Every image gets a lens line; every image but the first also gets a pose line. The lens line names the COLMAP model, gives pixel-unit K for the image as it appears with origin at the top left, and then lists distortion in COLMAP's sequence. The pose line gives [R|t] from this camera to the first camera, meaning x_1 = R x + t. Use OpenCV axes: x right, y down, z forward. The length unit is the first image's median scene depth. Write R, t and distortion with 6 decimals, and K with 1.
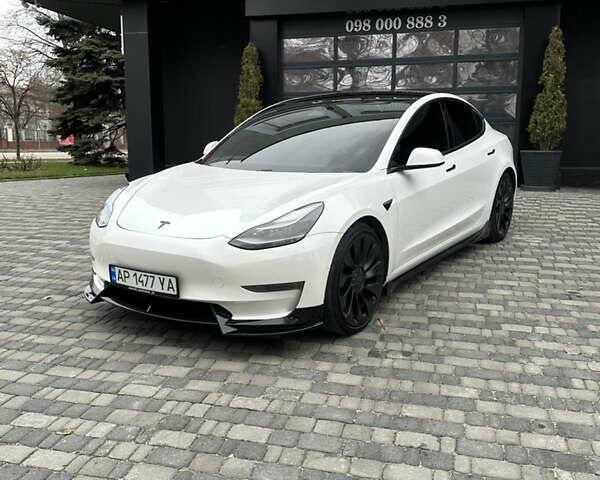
lens RADIAL K [[628.6, 0, 300.0], [0, 628.6, 240.0], [0, 0, 1]] dist [0.121425, -0.241440]
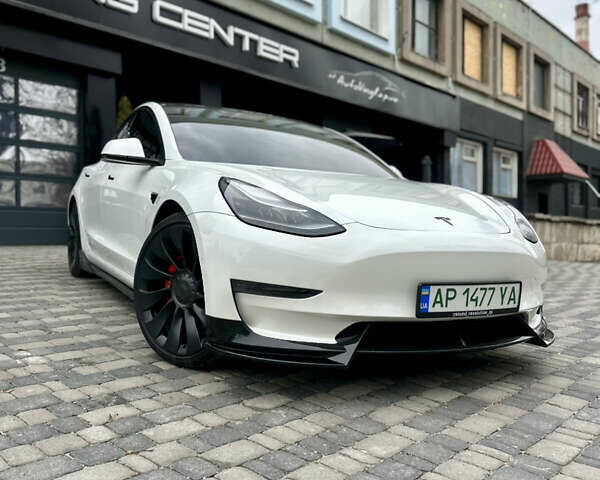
lens RADIAL K [[558.3, 0, 300.0], [0, 558.3, 240.0], [0, 0, 1]] dist [0.094076, -0.152455]
pose [[0.461657, -0.011374, 0.886985, -0.734384], [0.132818, 0.989532, -0.056440, 0.009194], [-0.877059, 0.143864, 0.458336, 0.734129]]
